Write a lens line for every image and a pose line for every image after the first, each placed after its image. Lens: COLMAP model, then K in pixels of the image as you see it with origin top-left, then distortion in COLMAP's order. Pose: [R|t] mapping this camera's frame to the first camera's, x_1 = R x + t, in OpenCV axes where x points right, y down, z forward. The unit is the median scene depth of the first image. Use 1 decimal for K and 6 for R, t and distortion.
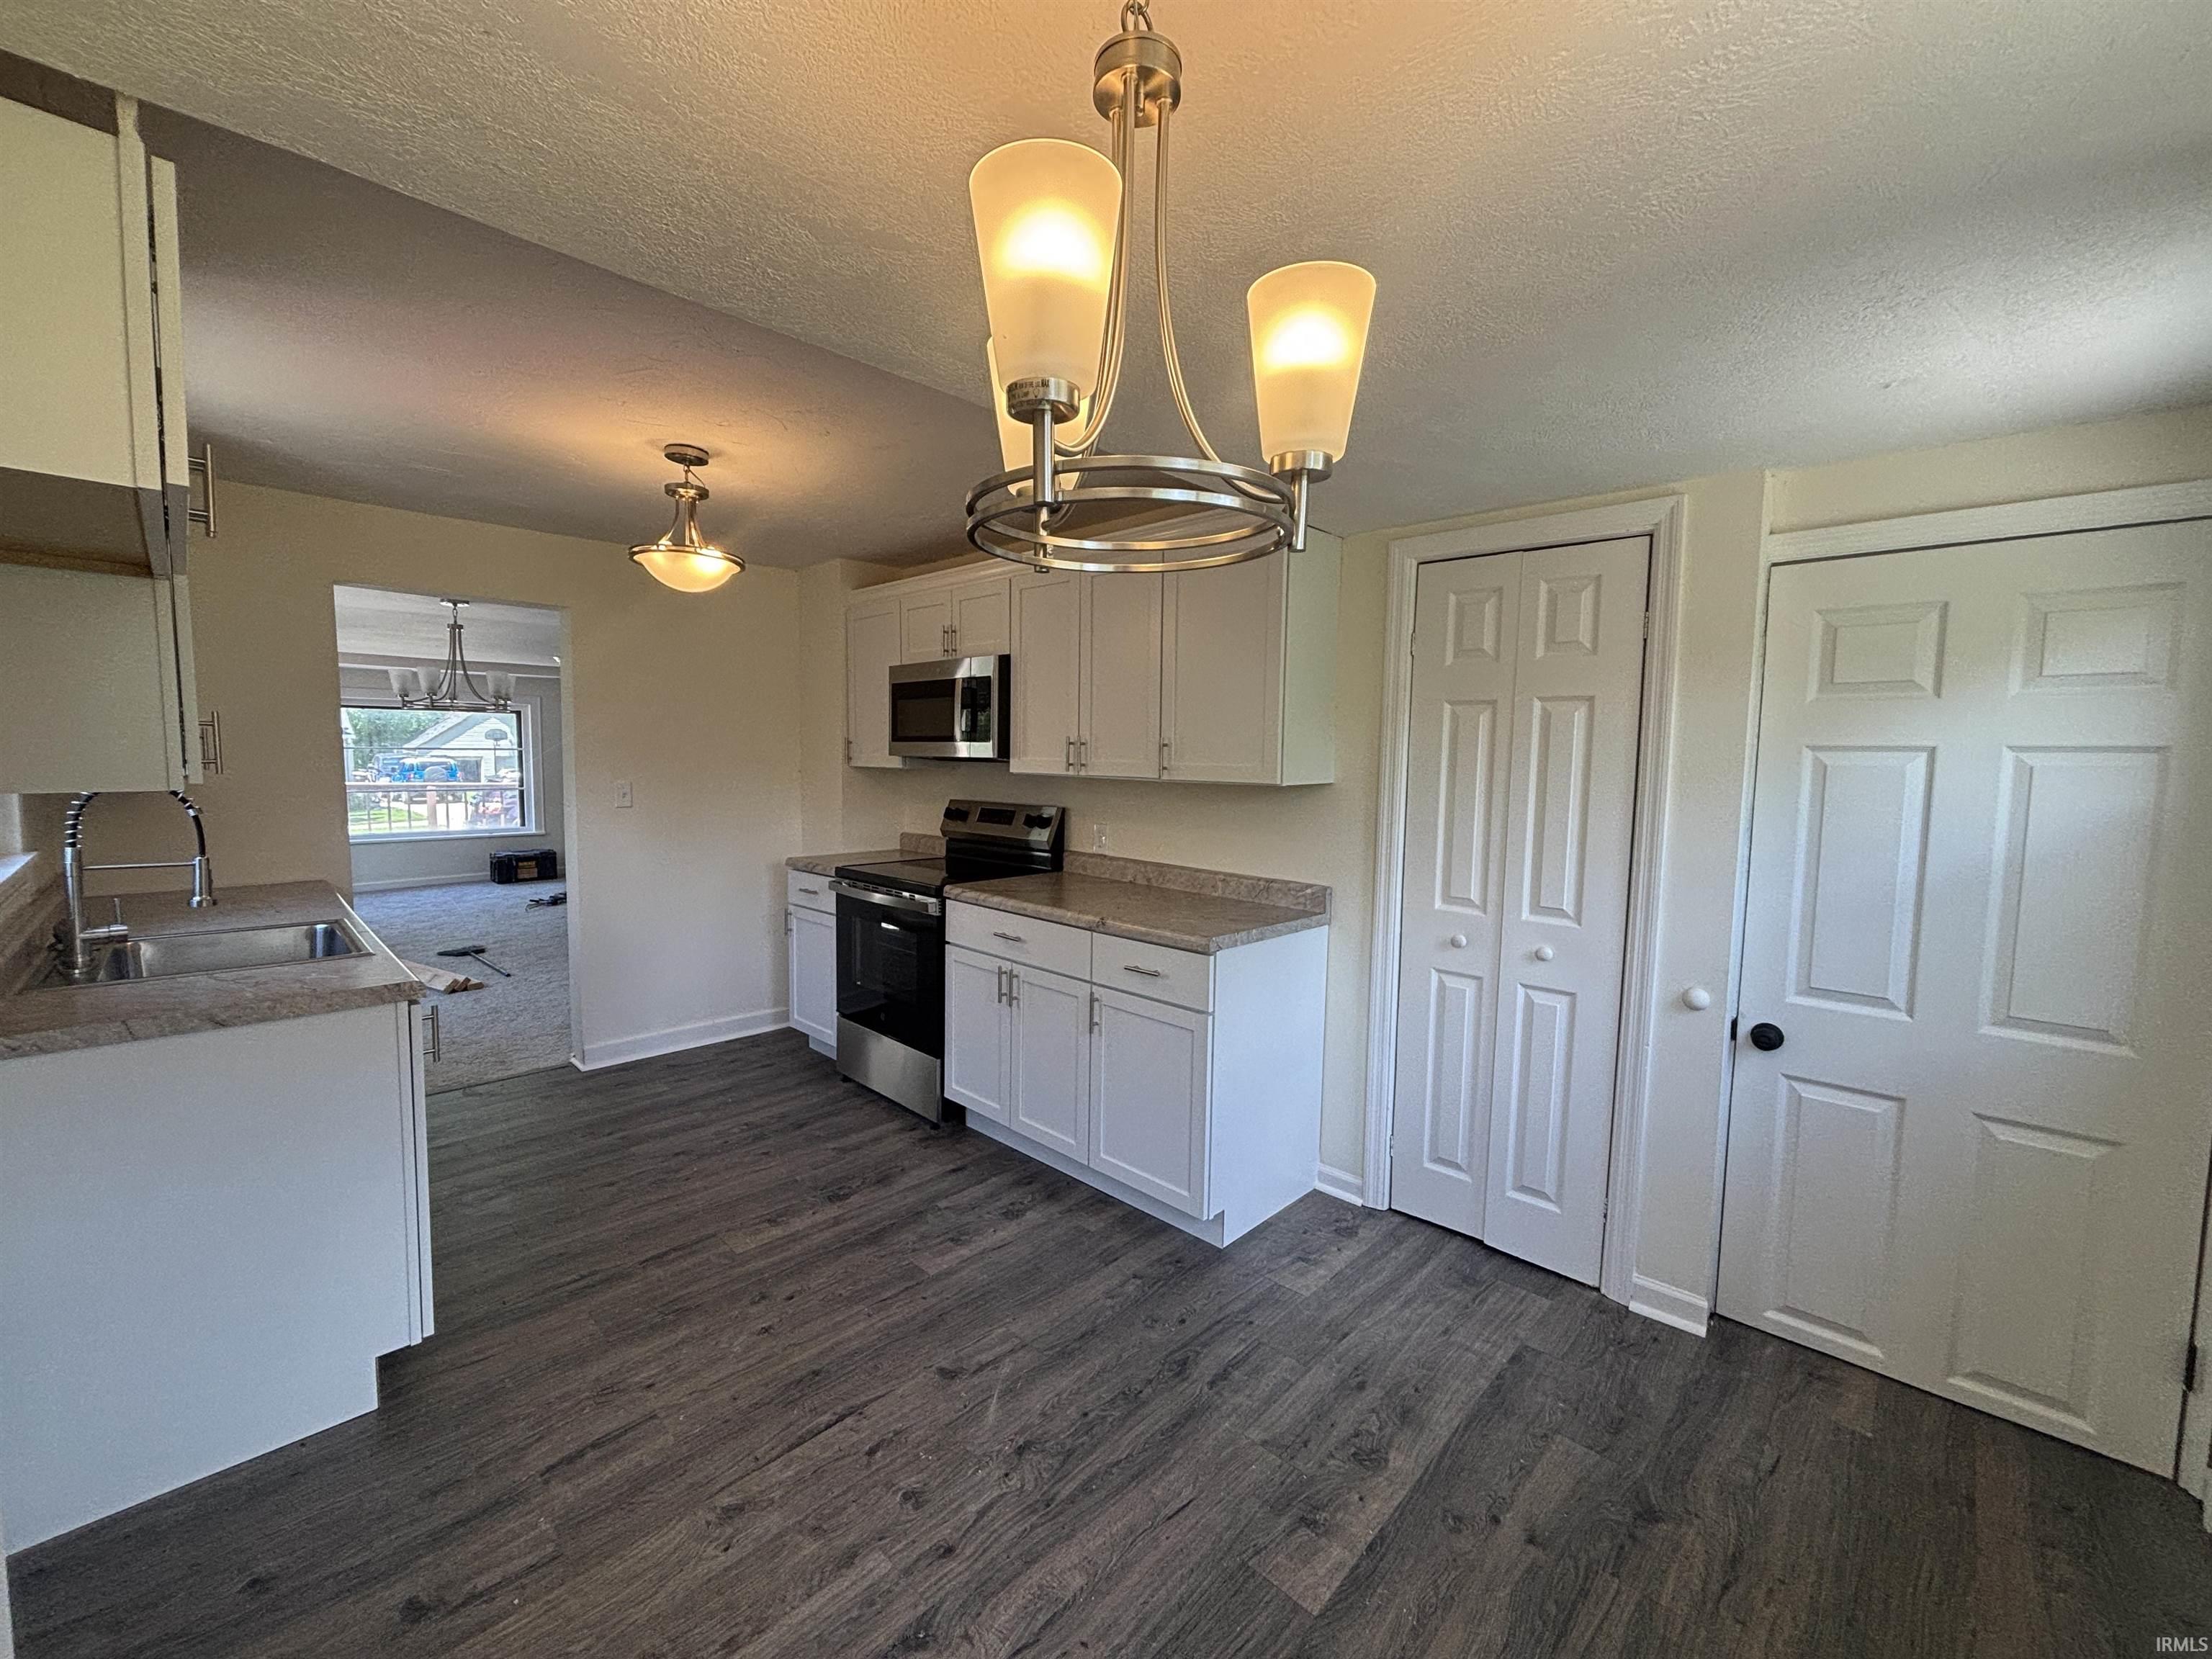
lens RADIAL K [[893.5, 0, 1080.8], [0, 893.5, 816.2], [0, 0, 1]] dist [-0.019223, 0.011779]
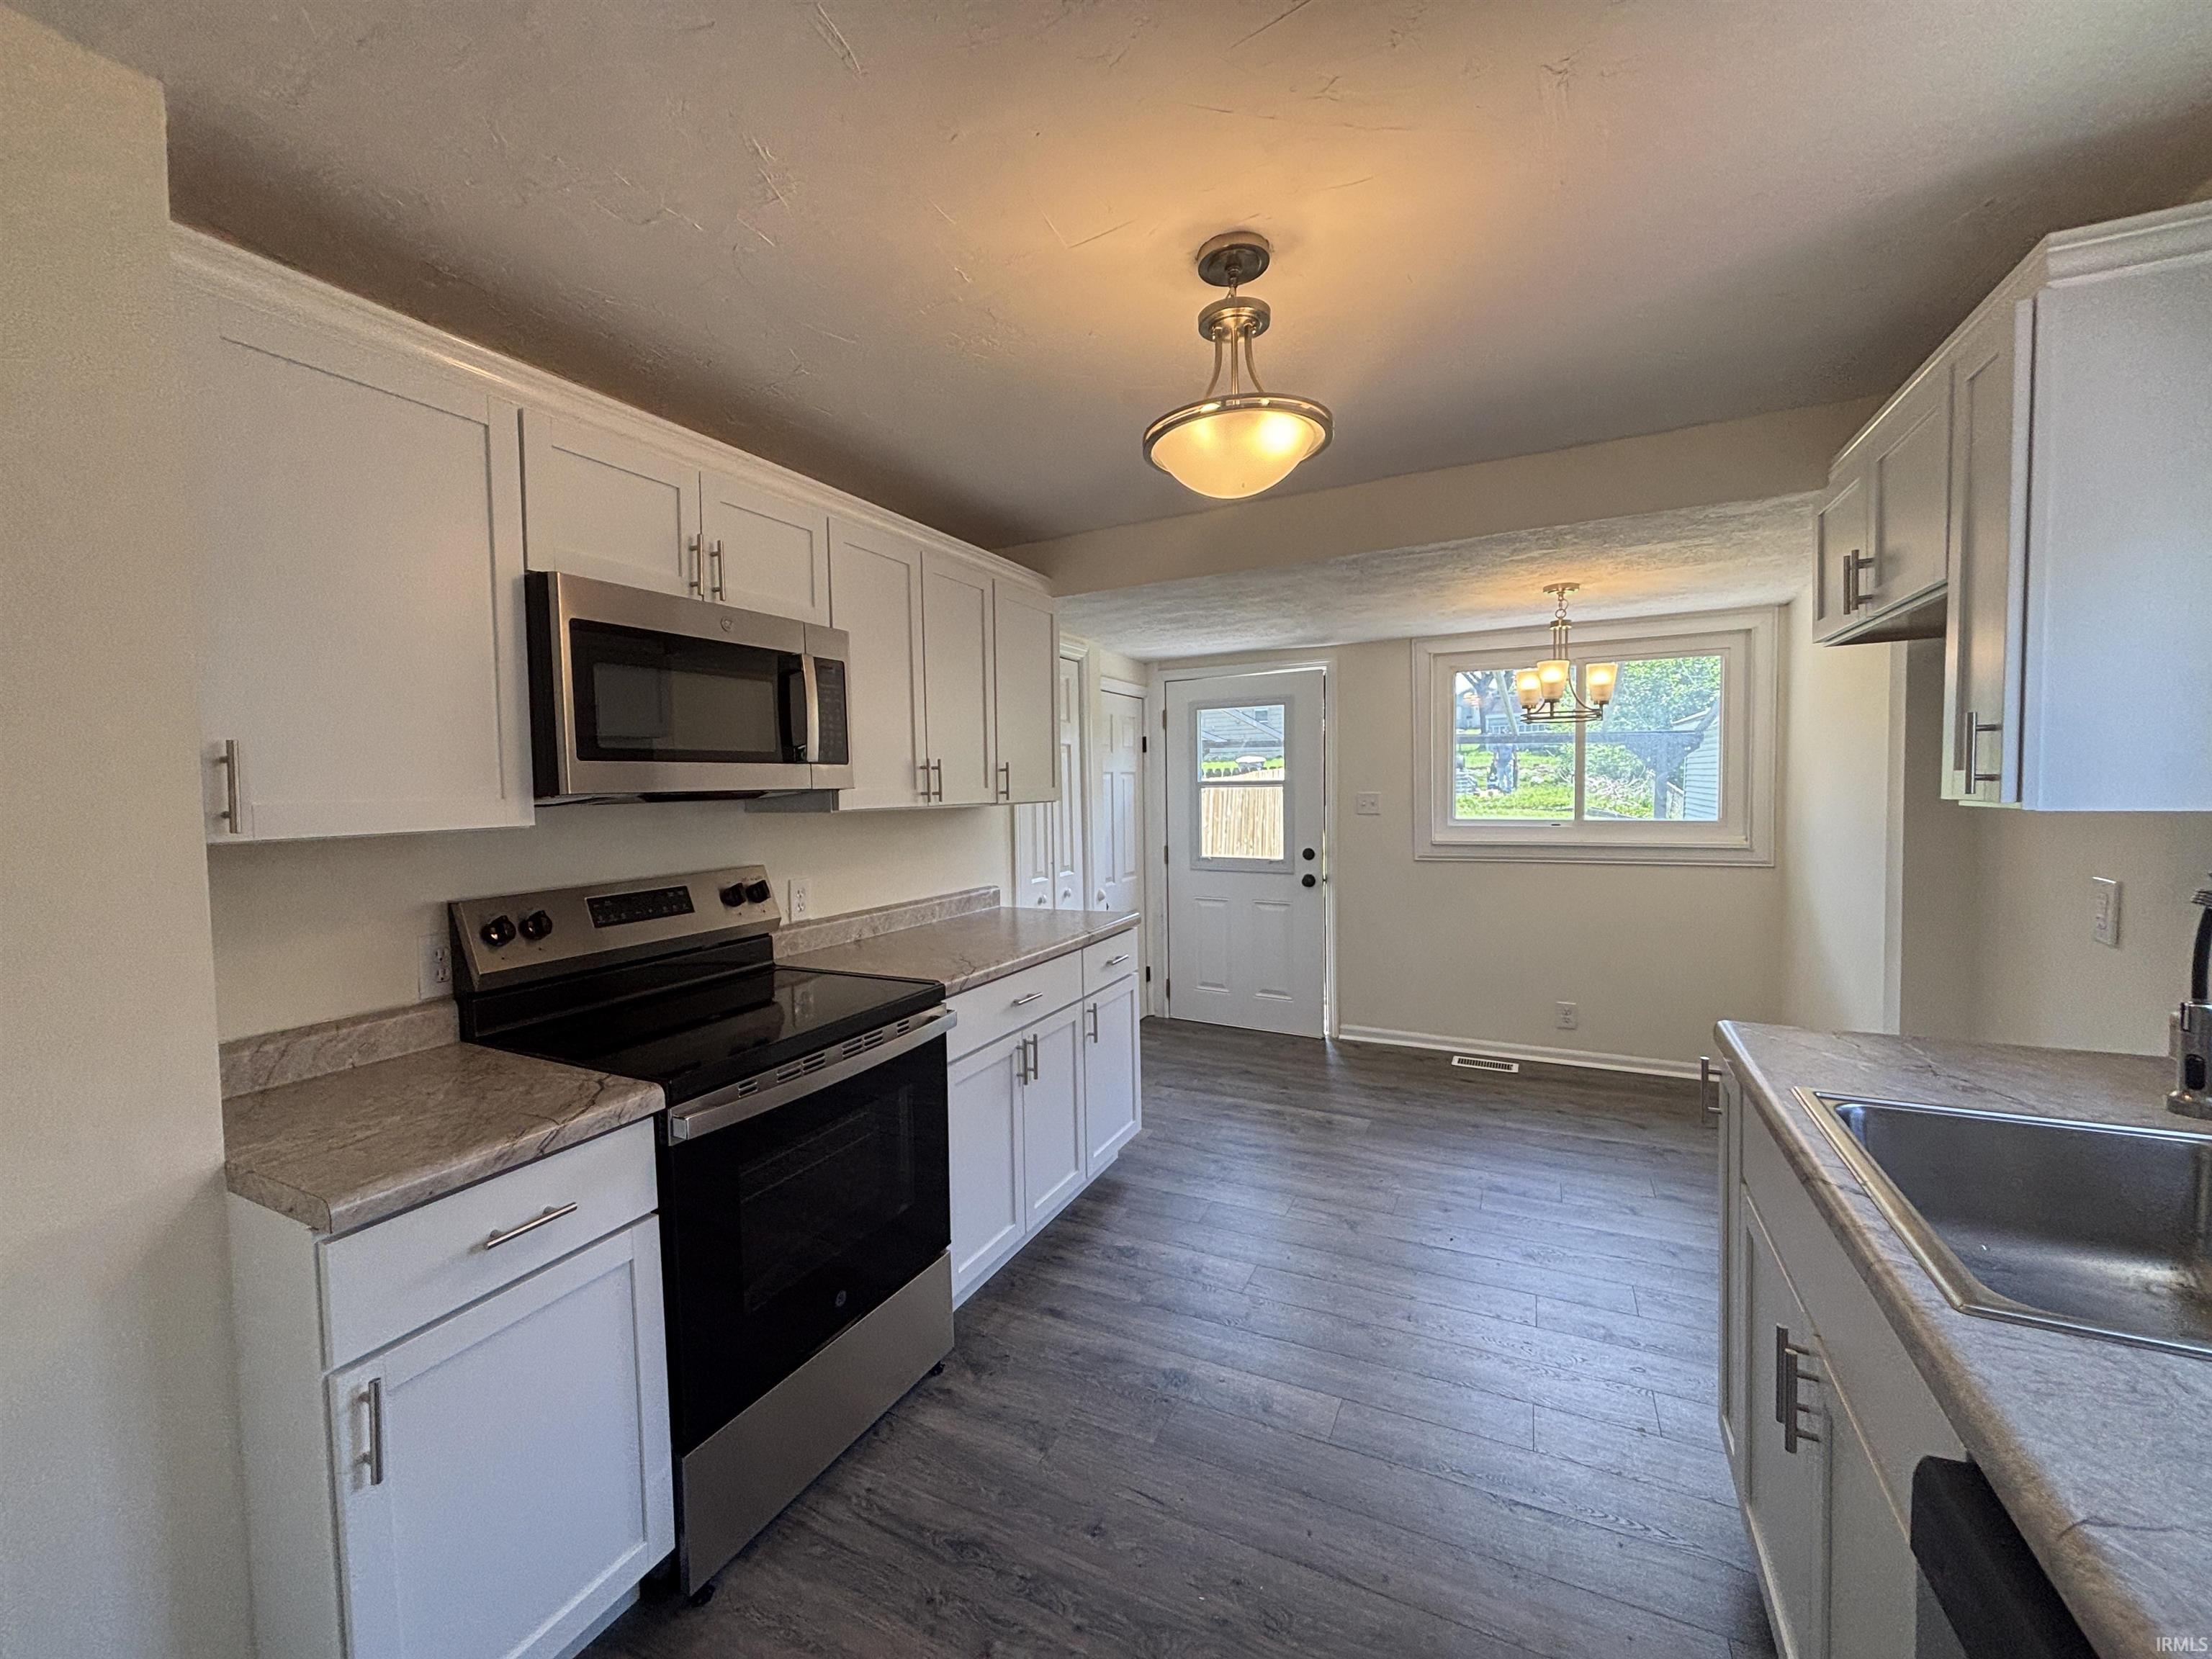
lens RADIAL K [[890.3, 0, 1078.4], [0, 890.3, 811.3], [0, 0, 1]] dist [0.000767, -0.000004]
pose [[-0.310927, -0.037404, 0.949697, -0.897851], [0.080498, 0.994599, 0.065528, -0.092570], [-0.947019, 0.096823, -0.306237, 1.213053]]
